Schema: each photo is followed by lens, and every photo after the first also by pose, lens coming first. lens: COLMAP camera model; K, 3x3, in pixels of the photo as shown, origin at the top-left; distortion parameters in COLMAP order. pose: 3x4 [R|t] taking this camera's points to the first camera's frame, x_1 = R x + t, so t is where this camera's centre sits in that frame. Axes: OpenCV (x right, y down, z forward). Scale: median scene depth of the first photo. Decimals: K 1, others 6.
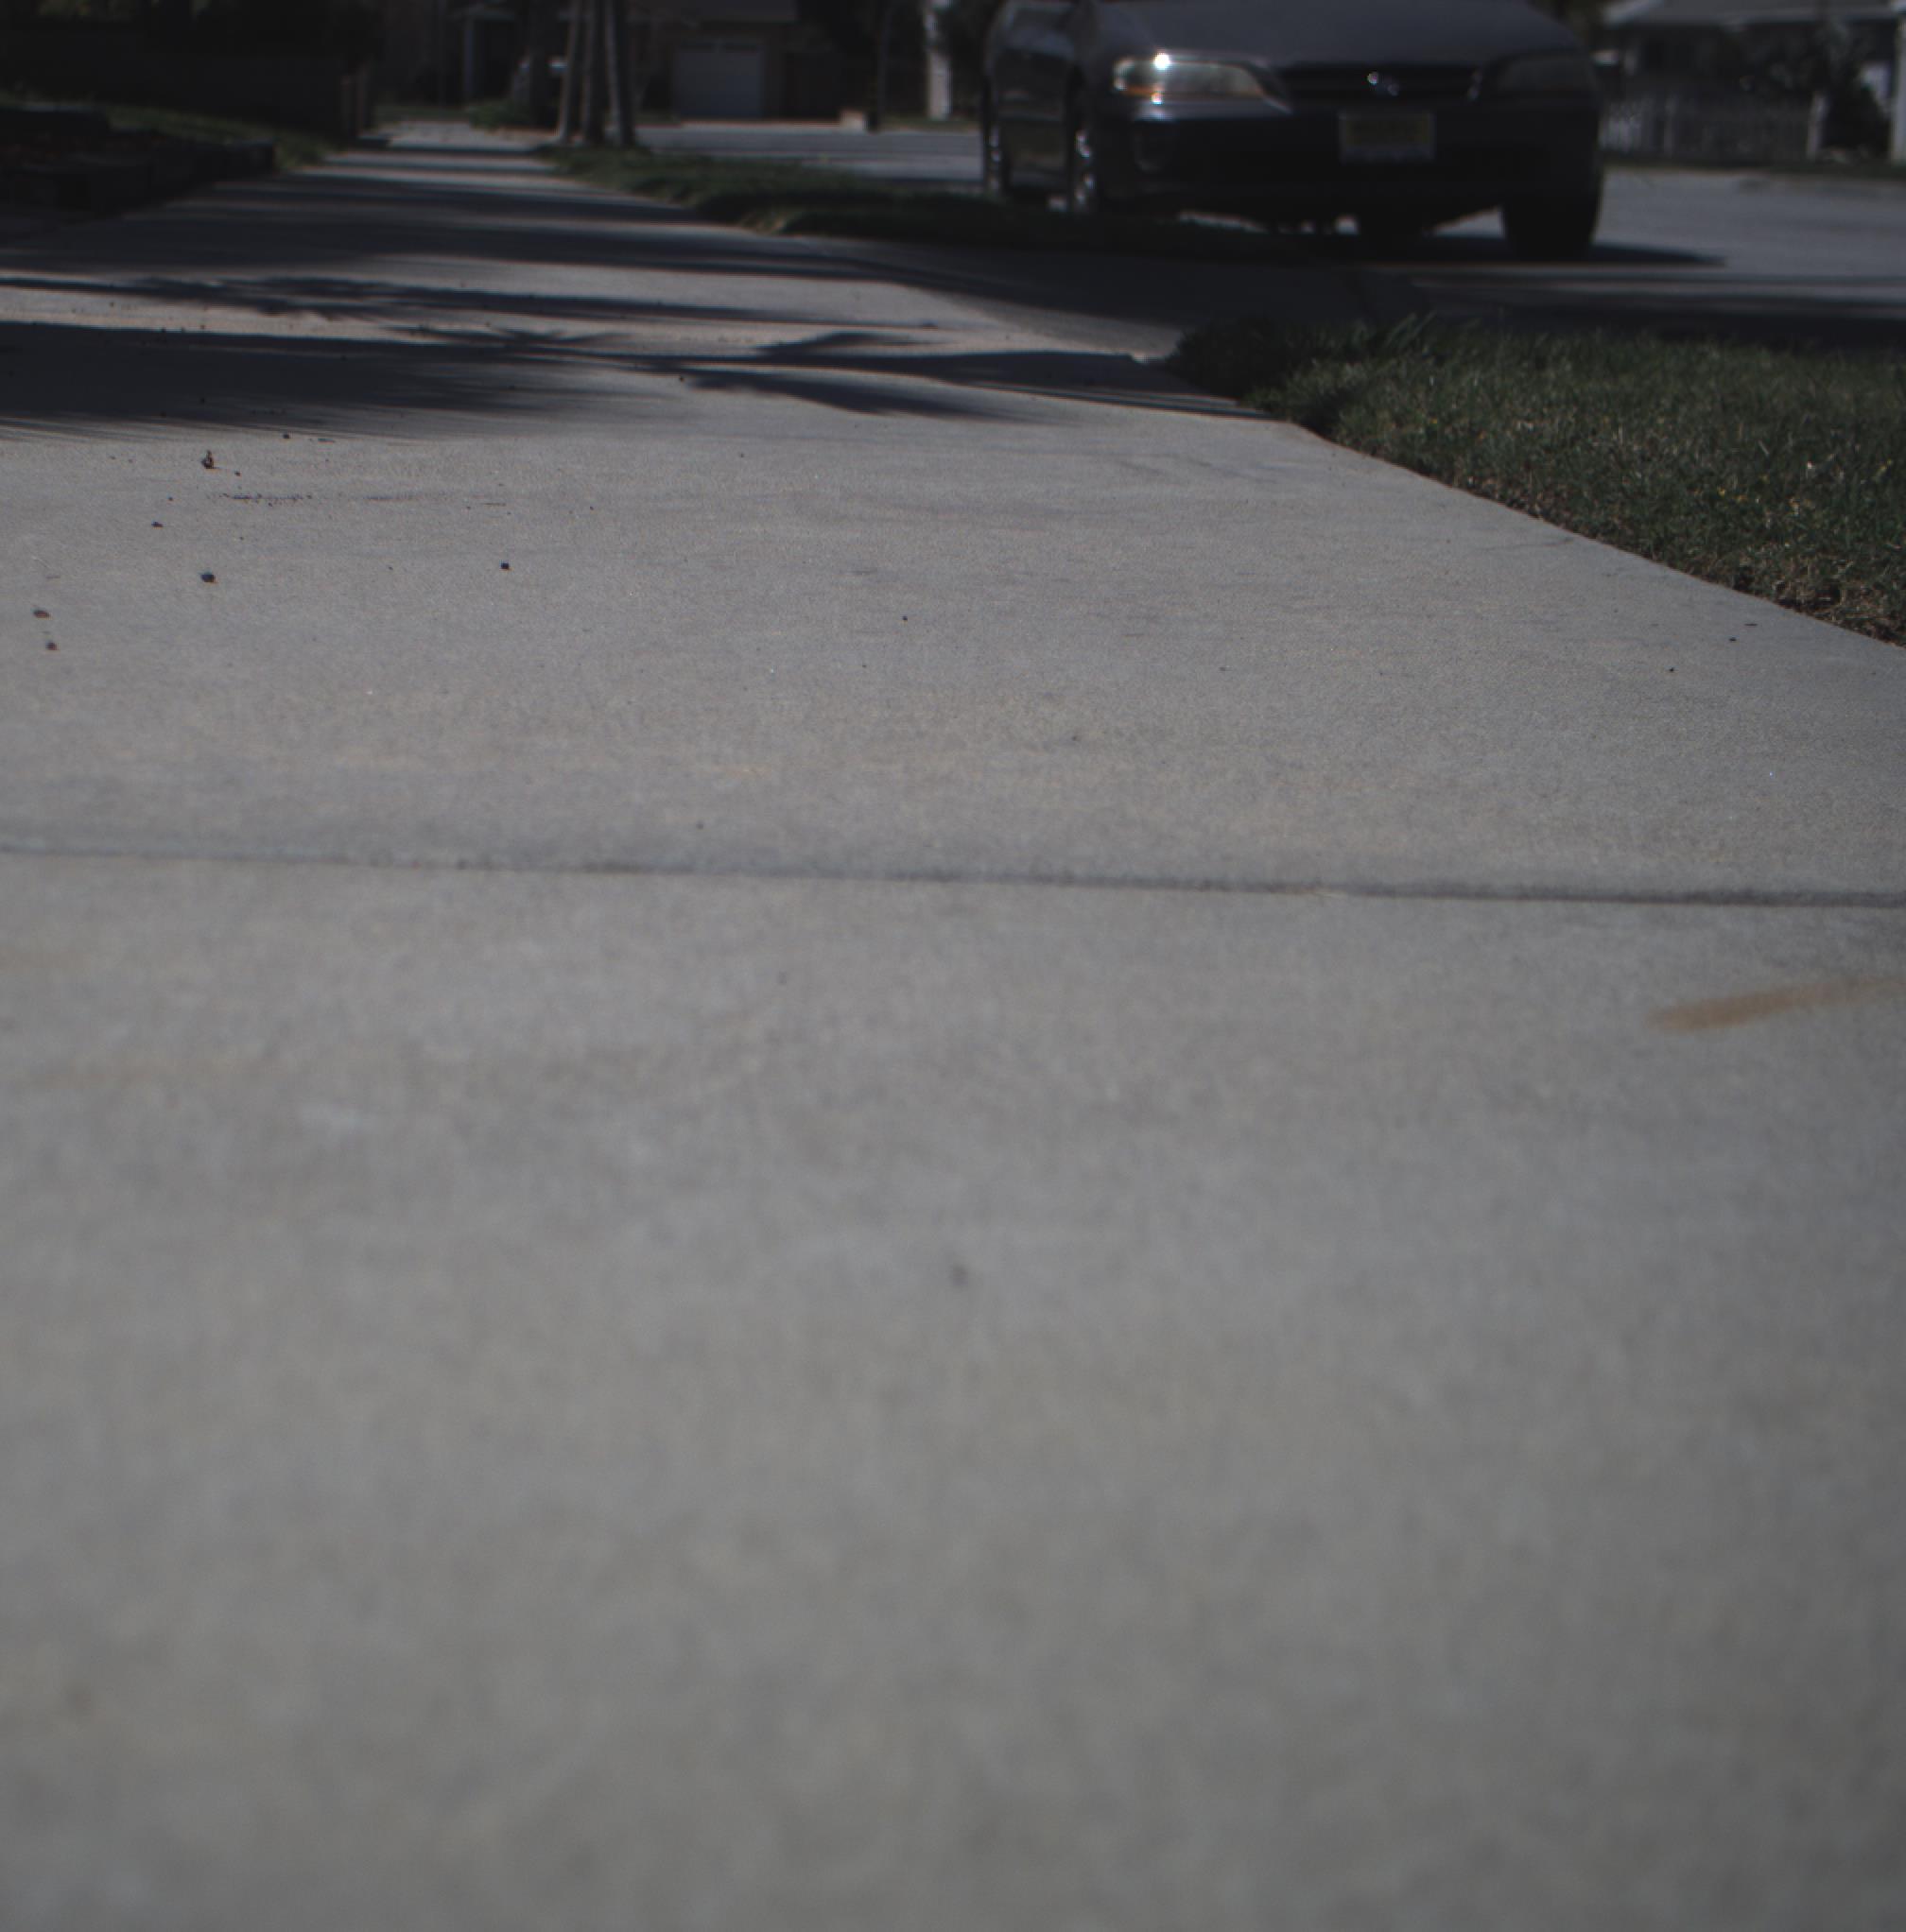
lens RADIAL K [[4344.2, 0, 721.3], [0, 4344.2, 965.7], [0, 0, 1]] dist [-0.198391, 0.970218]
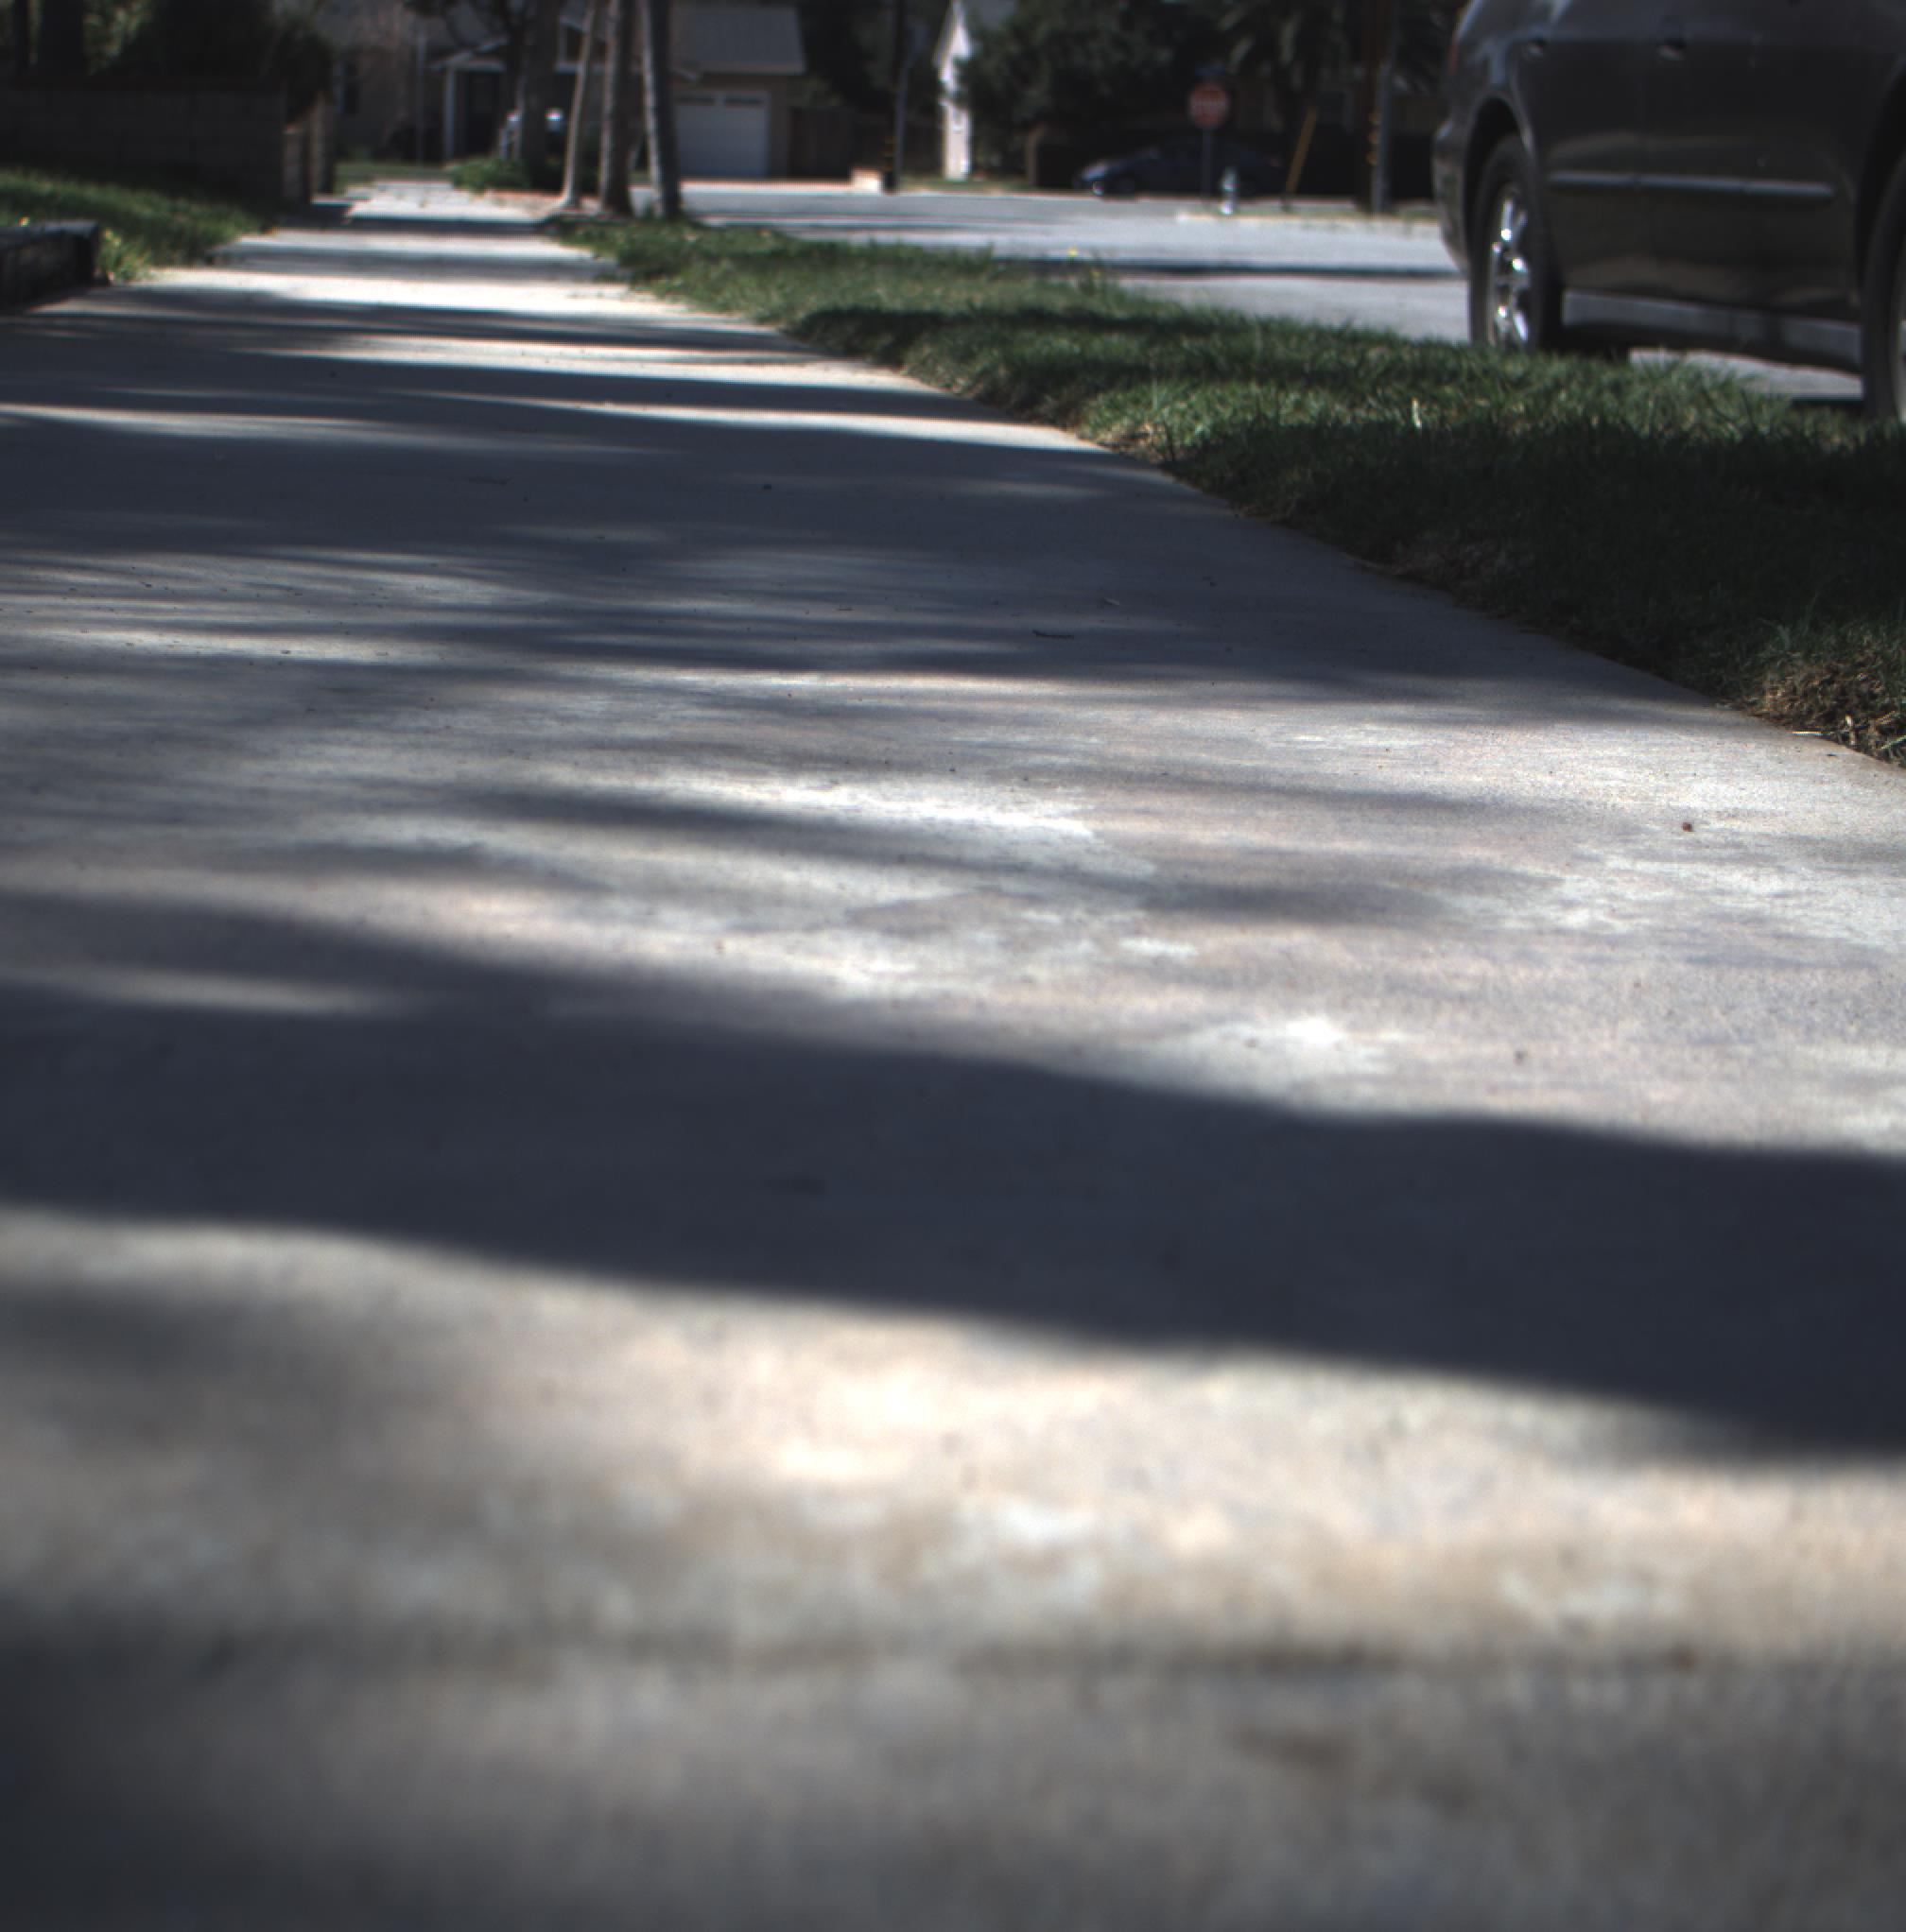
lens RADIAL K [[4344.2, 0, 721.3], [0, 4344.2, 965.7], [0, 0, 1]] dist [-0.198391, 0.970218]
pose [[0.999988, -0.000106, 0.004866, -0.019101], [0.000170, 0.999912, -0.013282, -0.060621], [-0.004865, 0.013282, 0.999900, 0.305861]]
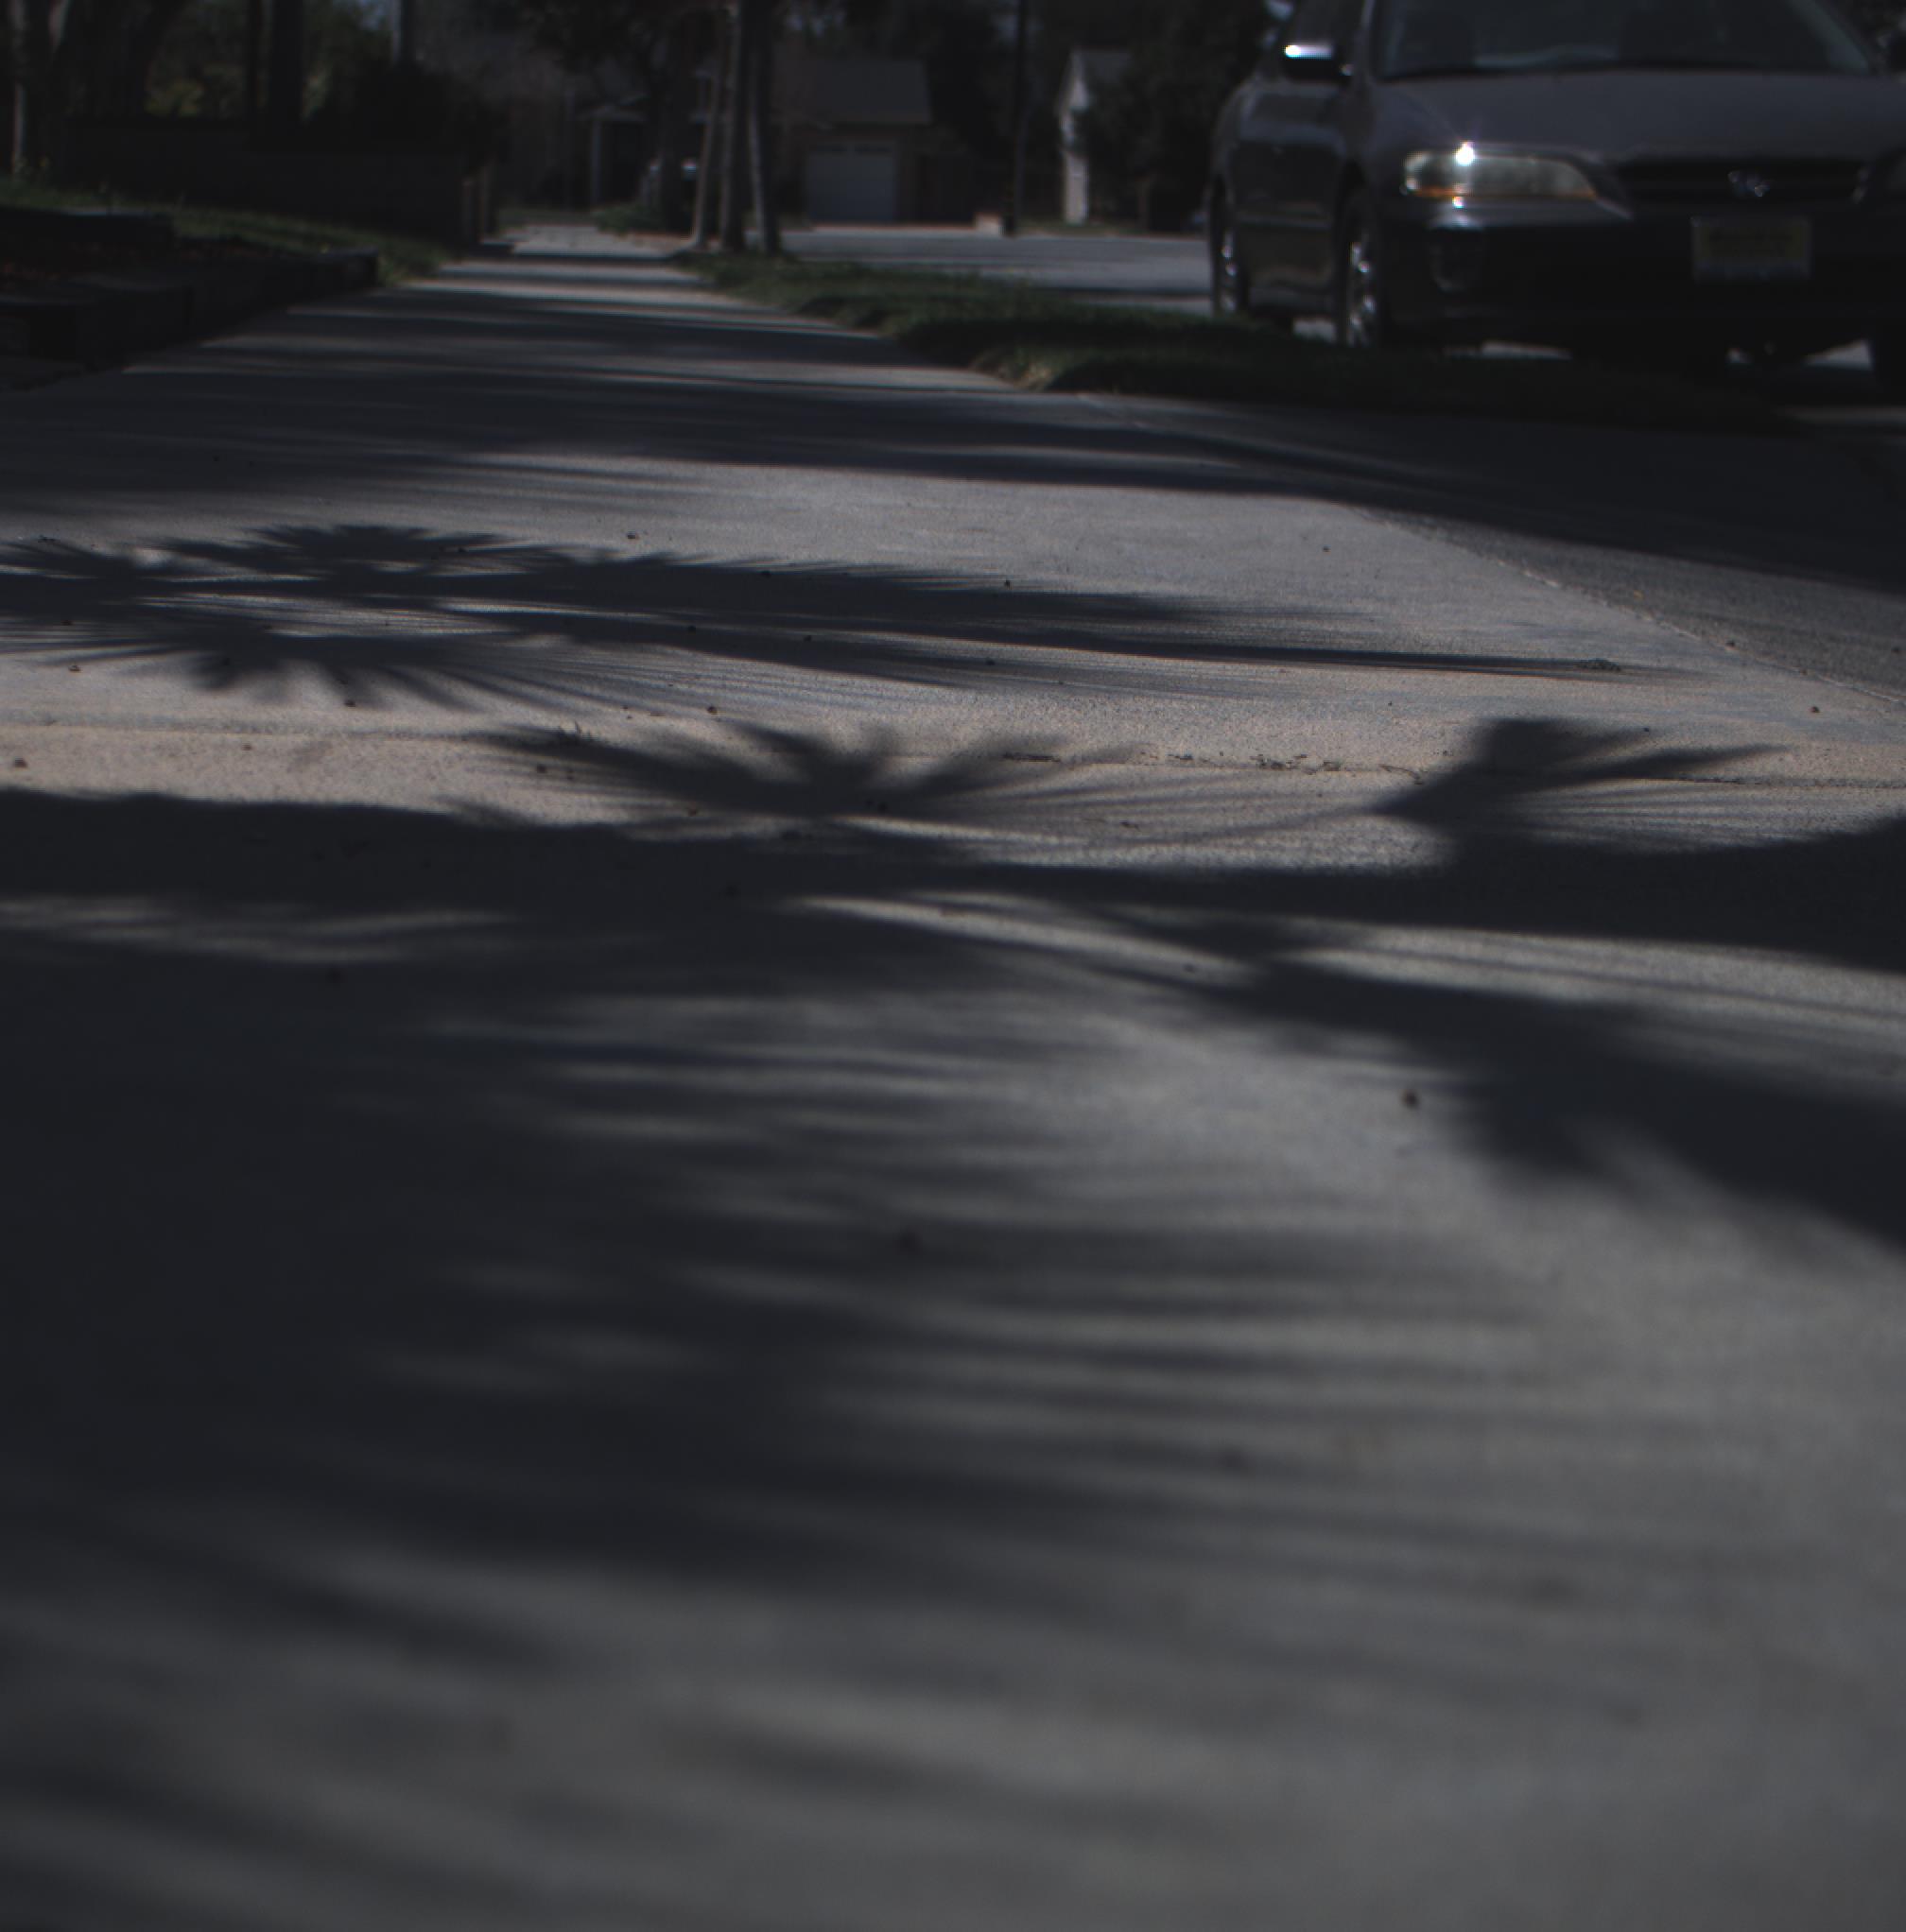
lens RADIAL K [[4344.2, 0, 721.3], [0, 4344.2, 965.7], [0, 0, 1]] dist [-0.198391, 0.970218]
pose [[0.999599, 0.003802, -0.028076, -0.007017], [-0.004456, 0.999720, -0.023259, -0.019387], [0.027979, 0.023375, 0.999335, 0.096923]]
